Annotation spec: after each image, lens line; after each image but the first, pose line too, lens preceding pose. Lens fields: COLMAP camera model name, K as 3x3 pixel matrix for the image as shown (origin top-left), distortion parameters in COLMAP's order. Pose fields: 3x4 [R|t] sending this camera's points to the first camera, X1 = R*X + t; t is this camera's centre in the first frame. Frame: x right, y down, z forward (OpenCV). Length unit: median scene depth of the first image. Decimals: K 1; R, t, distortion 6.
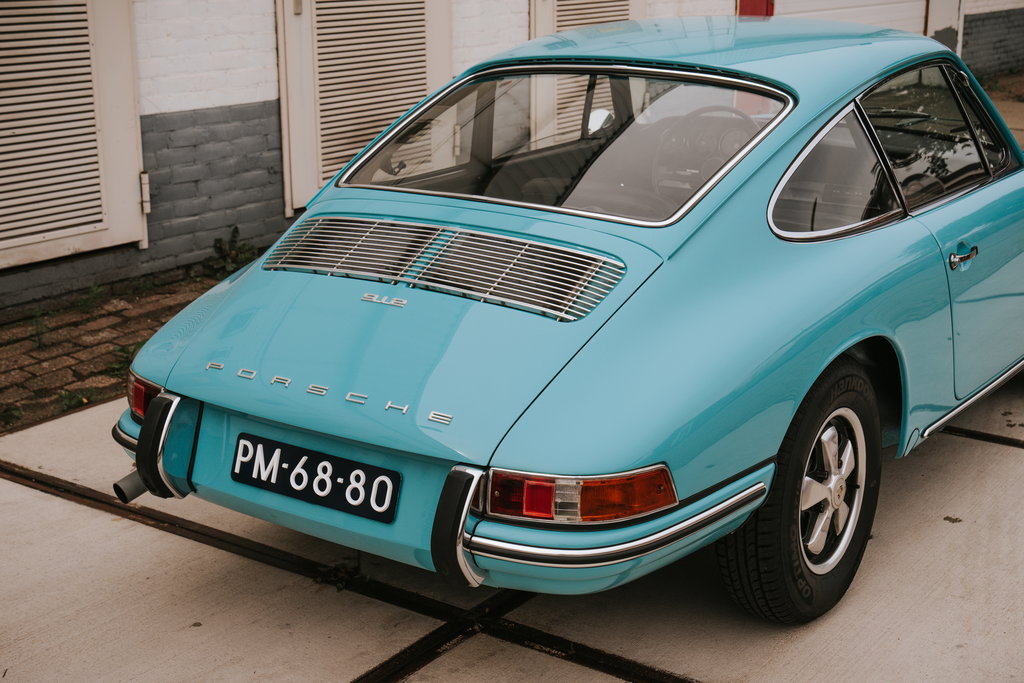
lens RADIAL K [[1415.7, 0, 512.0], [0, 1415.7, 341.5], [0, 0, 1]] dist [0.000283, -0.027868]
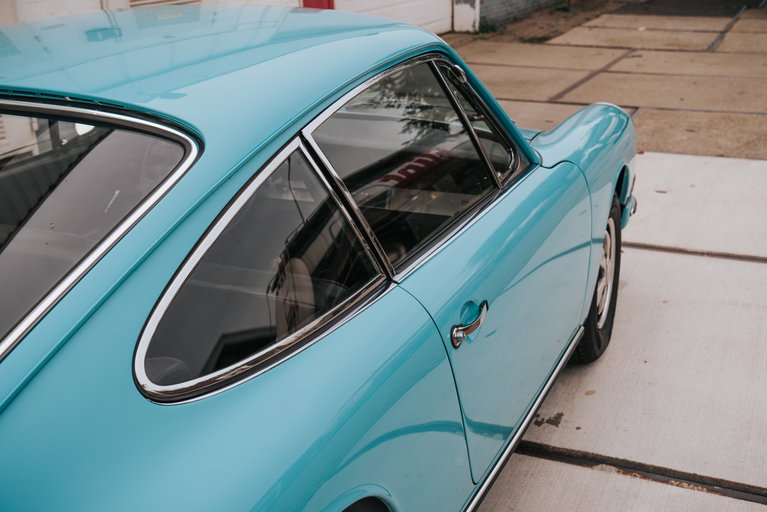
lens RADIAL K [[970.0, 0, 383.5], [0, 970.0, 256.0], [0, 0, 1]] dist [-0.025214, -0.070176]
pose [[0.978883, -0.083633, 0.186529, 0.176649], [0.074860, 0.995752, 0.053605, -0.123978], [-0.190219, -0.038510, 0.980986, 0.491775]]
